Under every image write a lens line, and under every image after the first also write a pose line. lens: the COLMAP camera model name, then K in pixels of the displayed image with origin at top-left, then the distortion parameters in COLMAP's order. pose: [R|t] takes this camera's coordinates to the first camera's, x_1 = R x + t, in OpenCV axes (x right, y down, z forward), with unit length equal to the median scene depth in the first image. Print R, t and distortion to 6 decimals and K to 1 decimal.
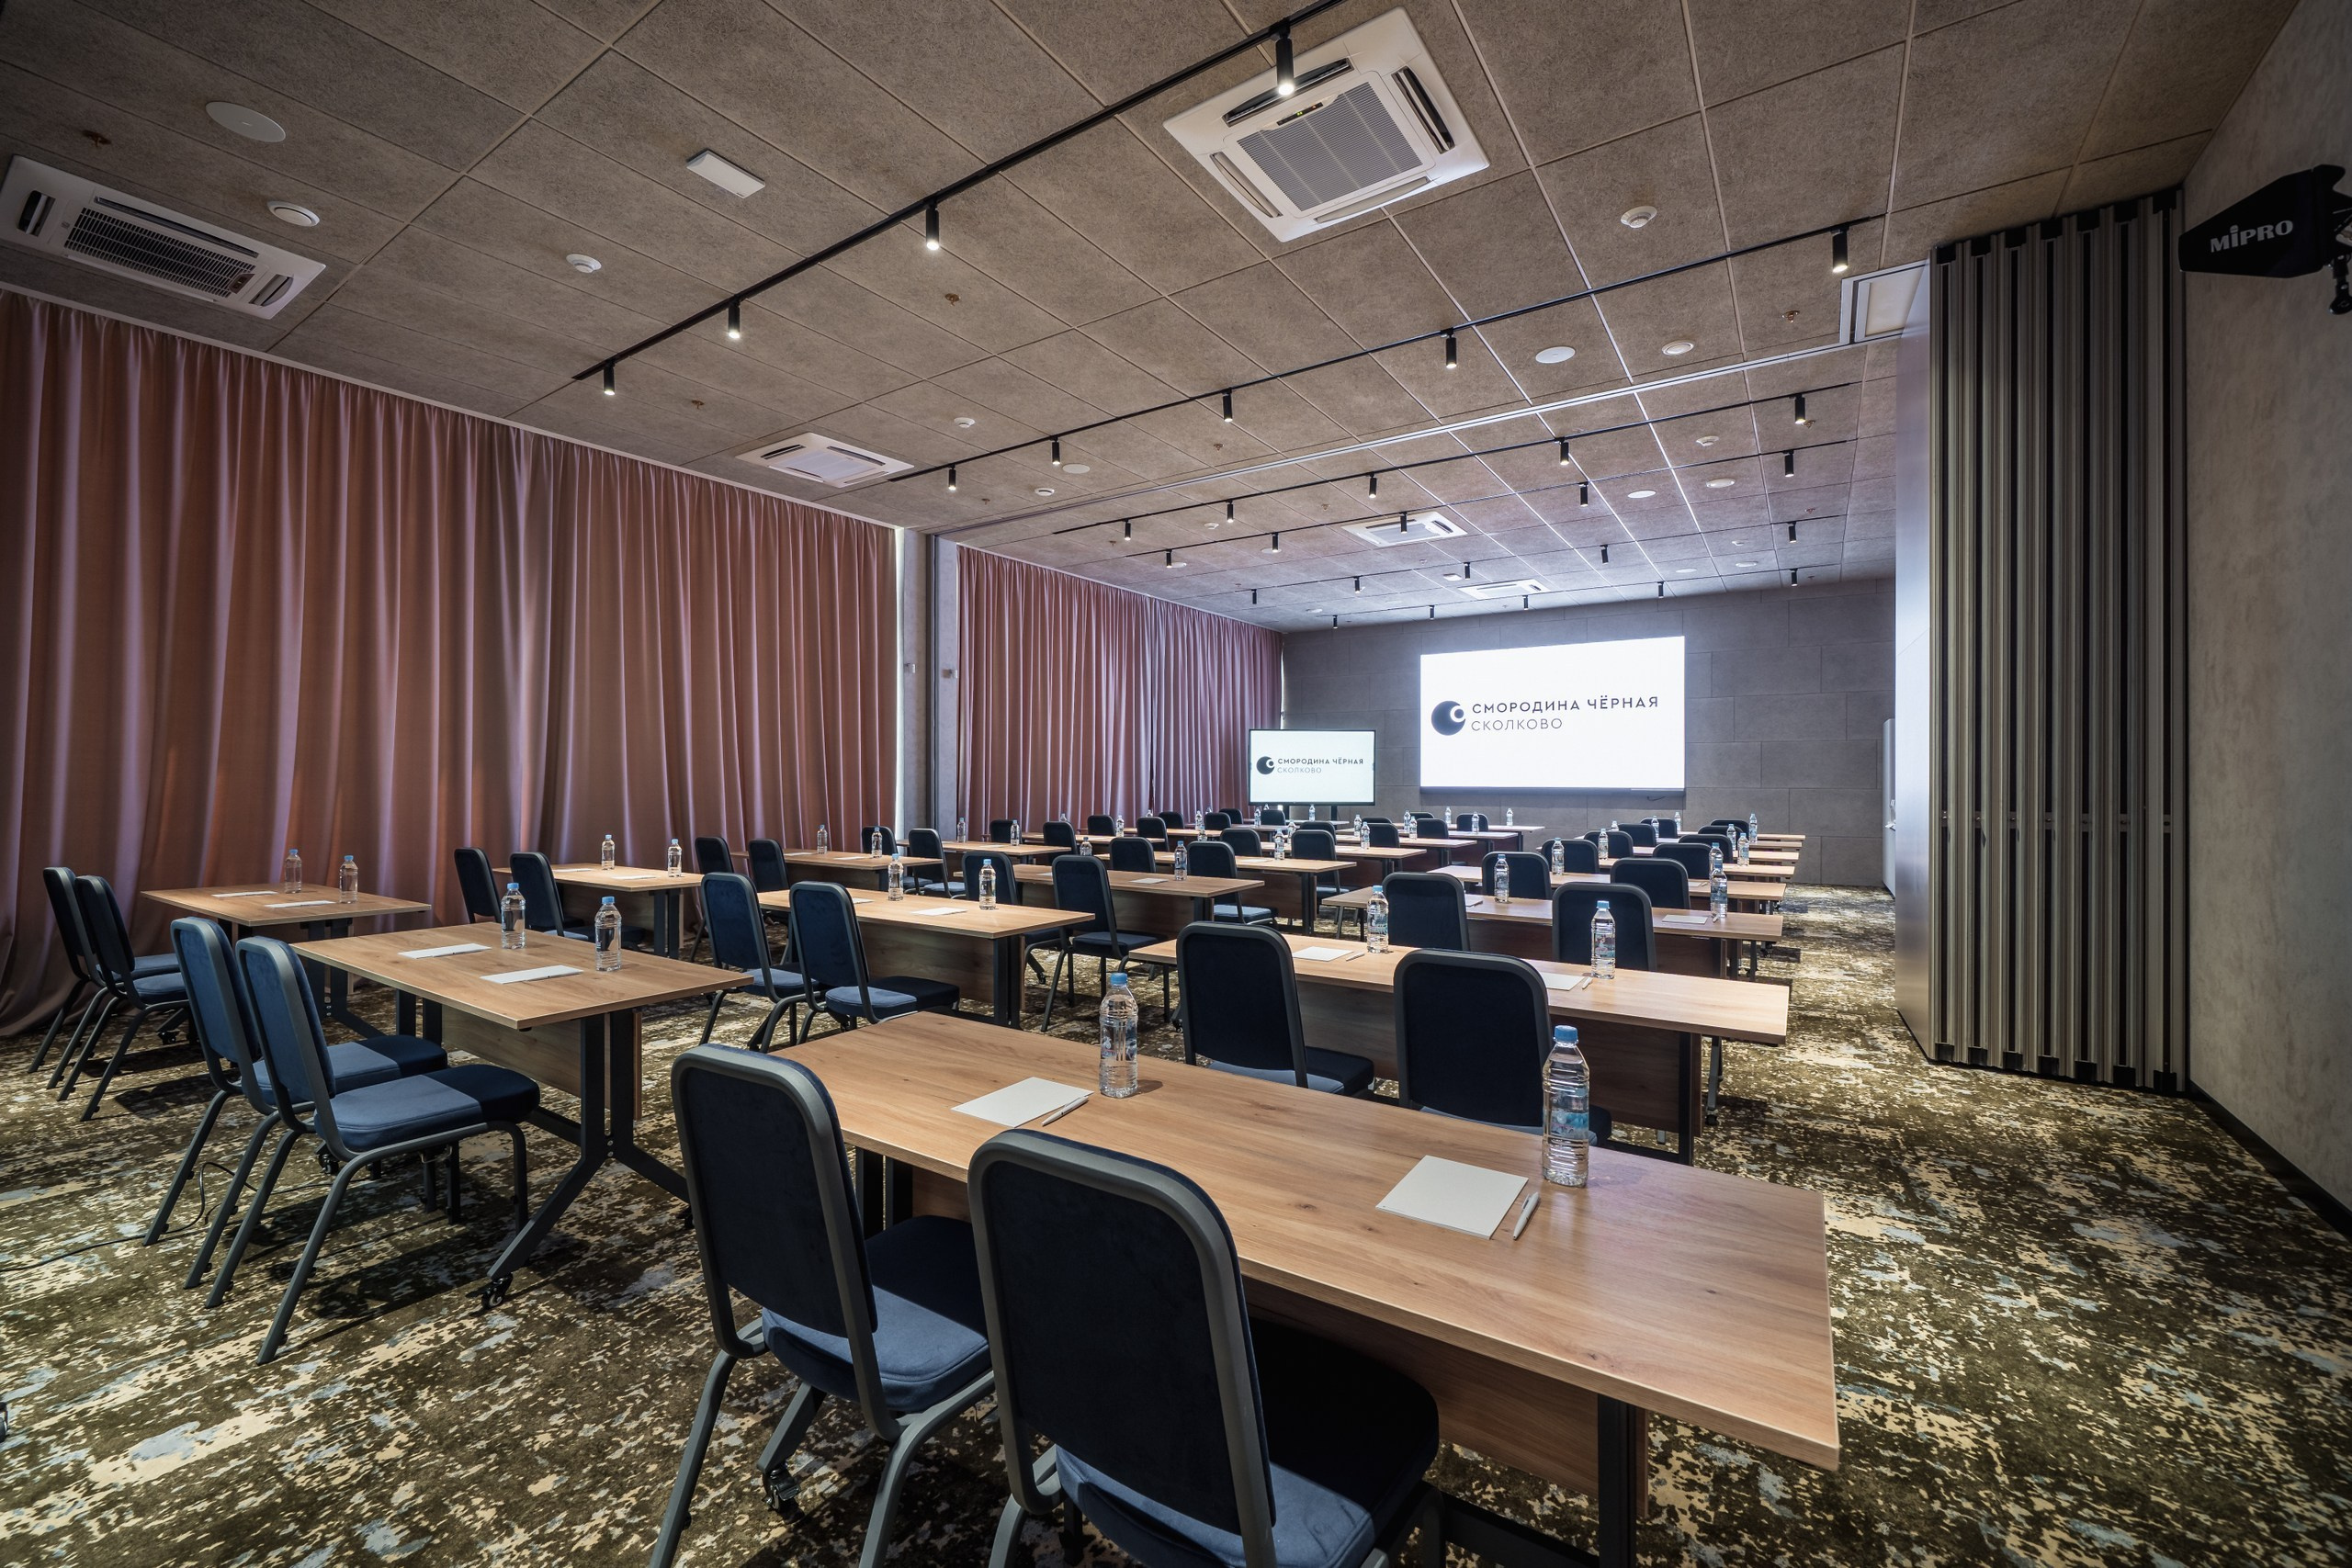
lens RADIAL K [[955.9, 0, 1172.8], [0, 955.9, 775.2], [0, 0, 1]] dist [-0.001057, 0.000552]
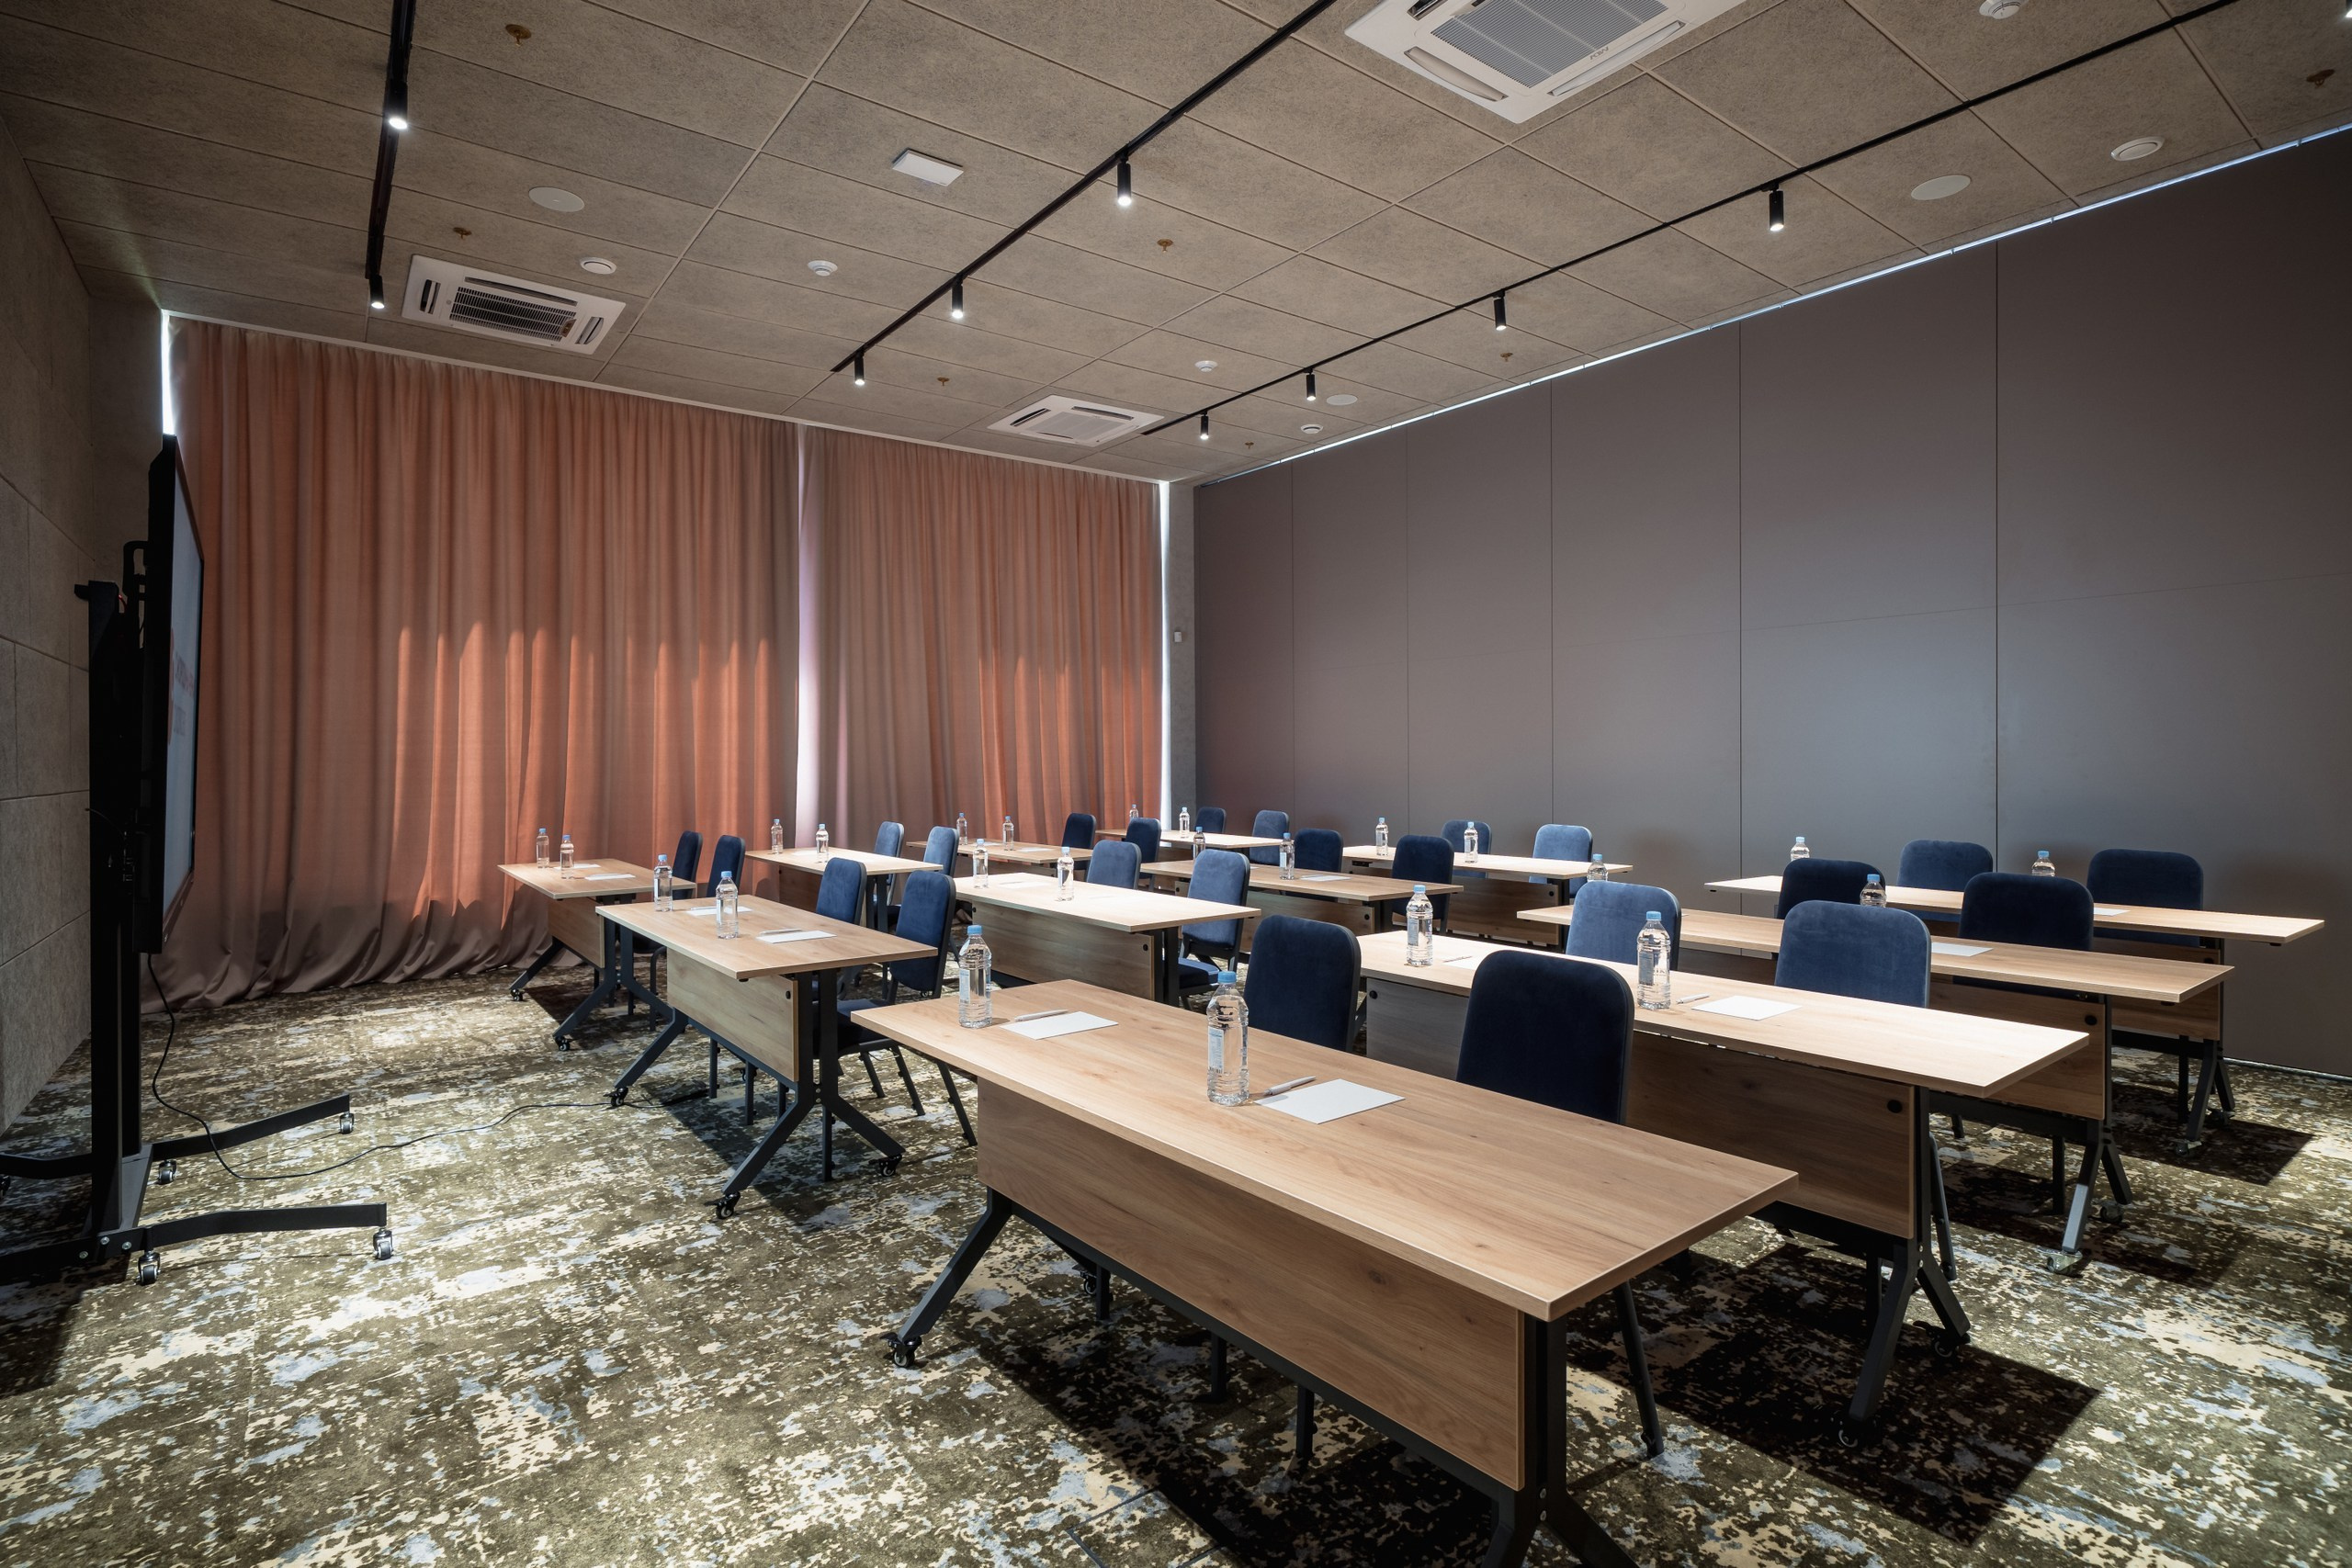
lens RADIAL K [[1153.2, 0, 1167.8], [0, 1153.2, 763.8], [0, 0, 1]] dist [0.002307, 0.000384]
pose [[0.945536, -0.006705, -0.325447, 0.267572], [0.009901, 0.999918, 0.008166, -0.002941], [0.325366, -0.010944, 0.945525, -0.134363]]
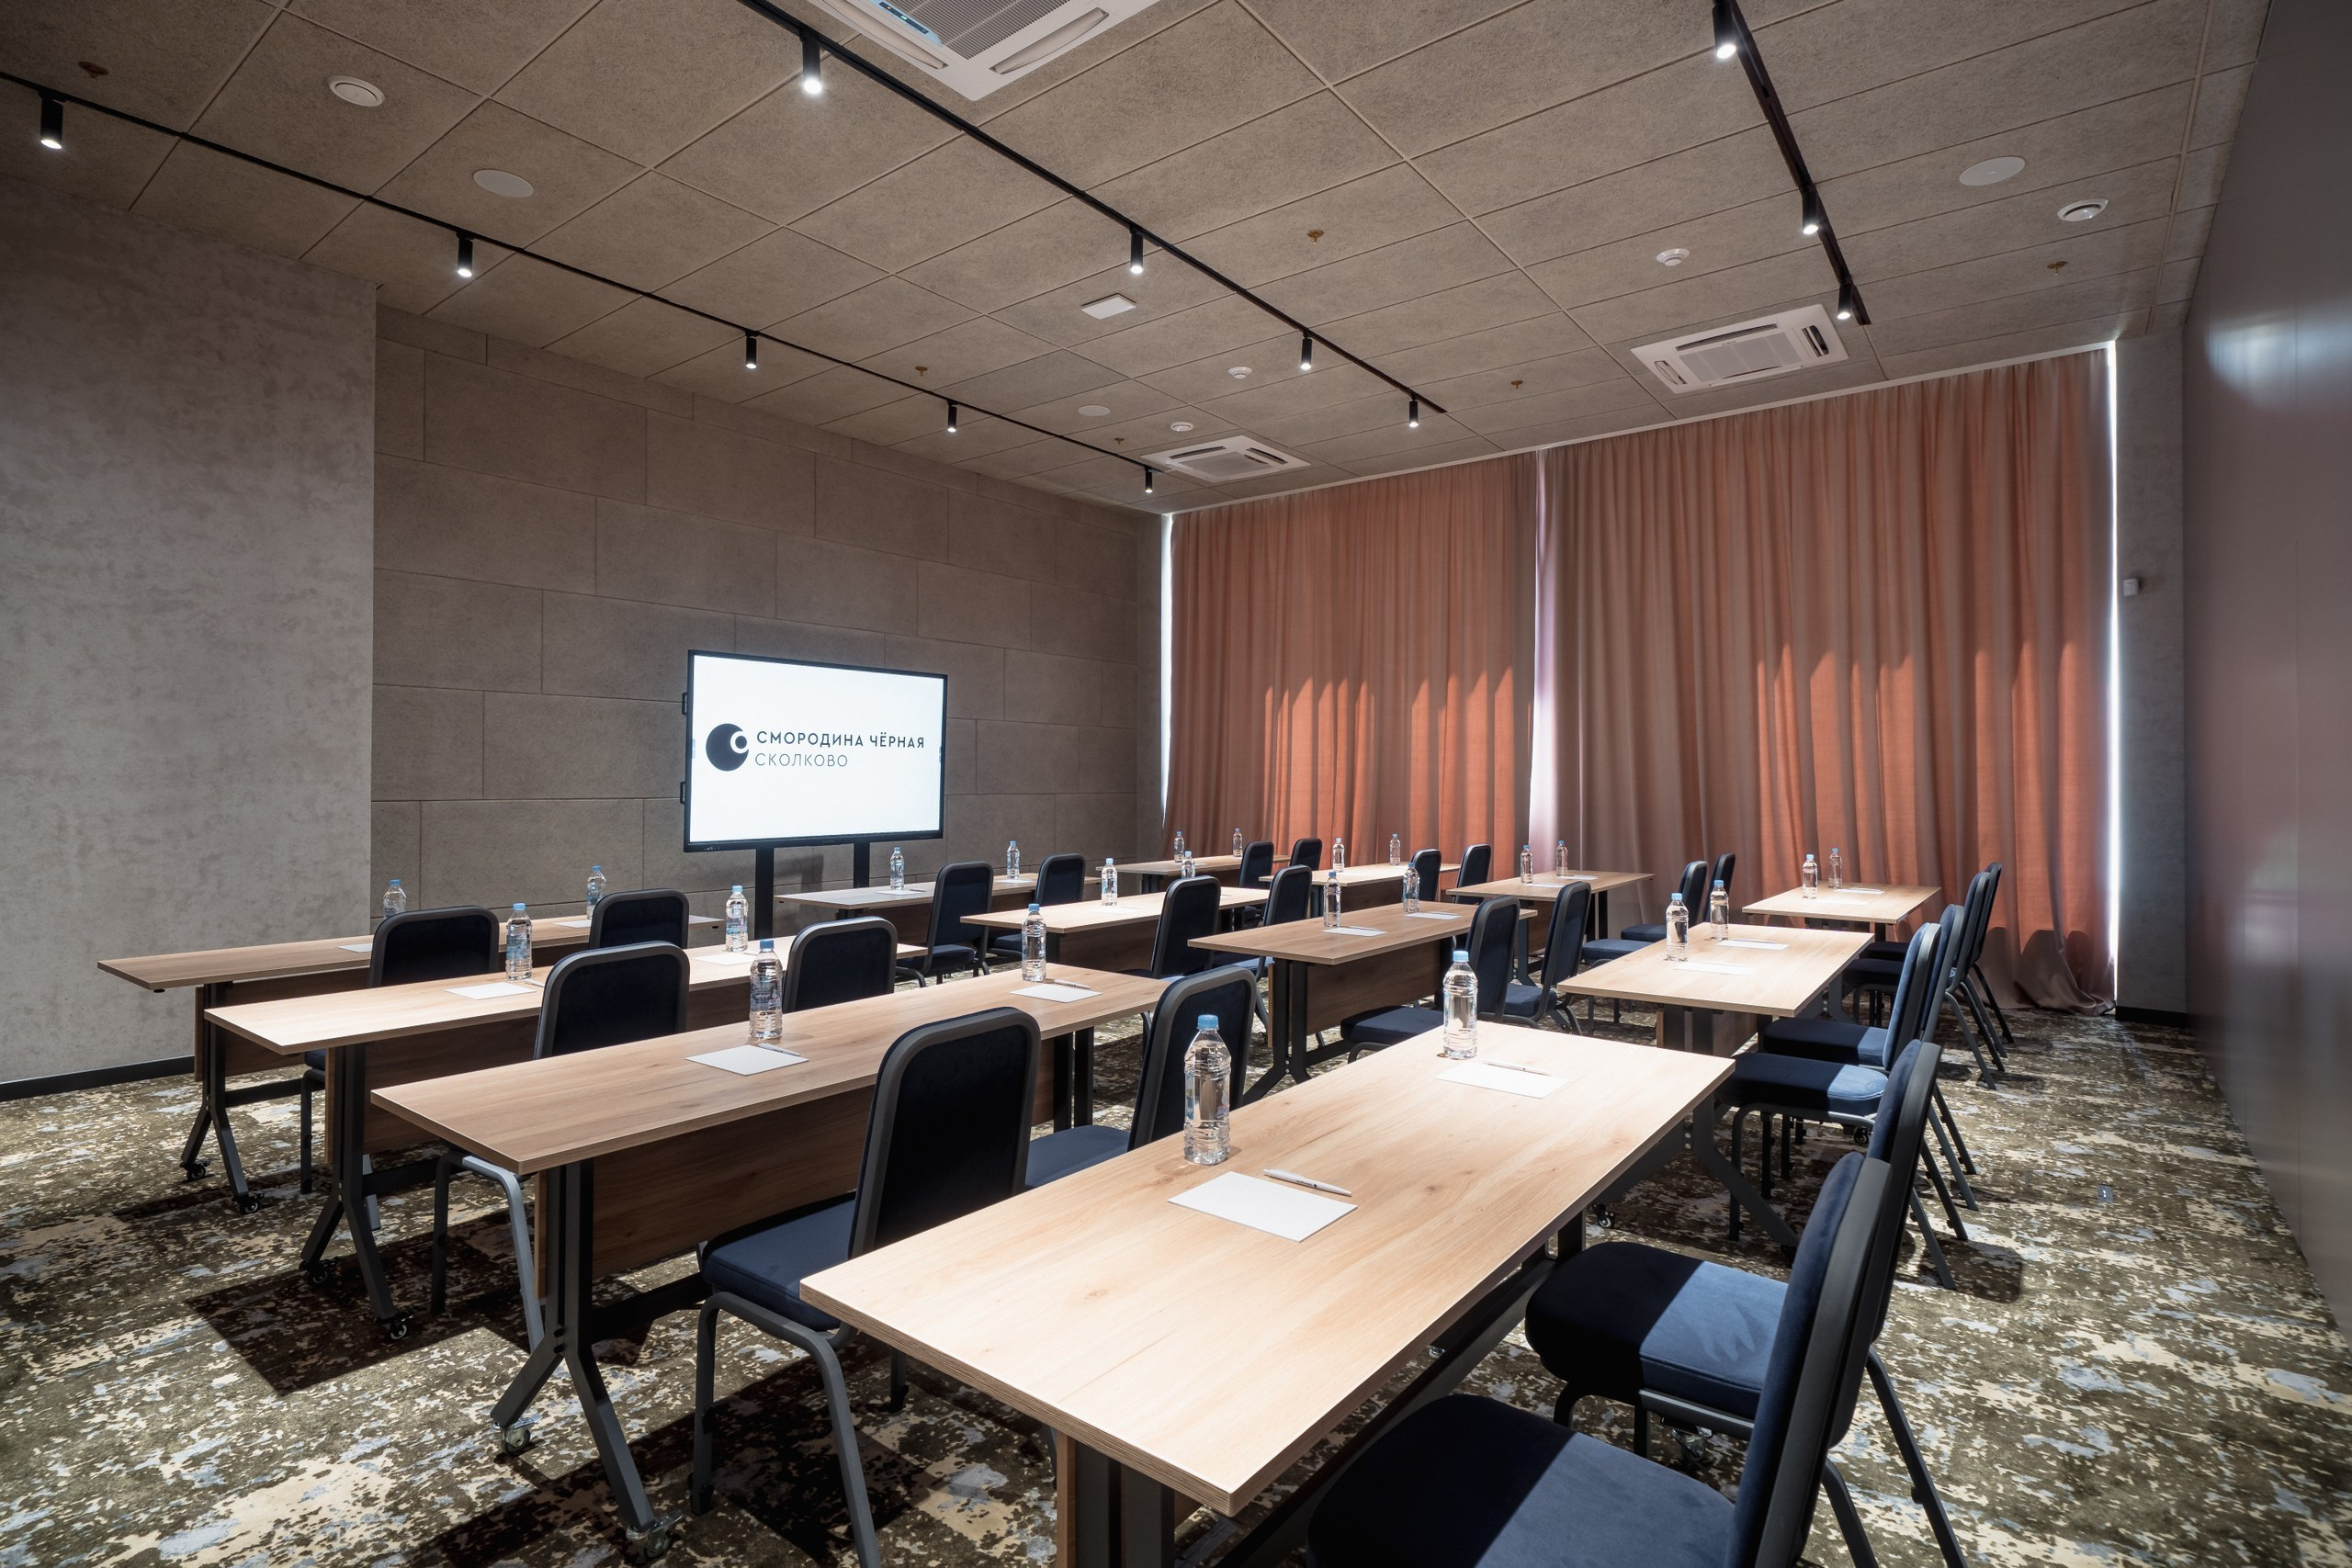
lens RADIAL K [[1138.8, 0, 1173.7], [0, 1138.8, 773.0], [0, 0, 1]] dist [0.000950, 0.000266]
pose [[-0.073054, -0.004905, -0.997316, 1.632783], [0.000904, 0.999987, -0.004984, -0.001353], [0.997328, -0.001265, -0.073049, 1.890598]]
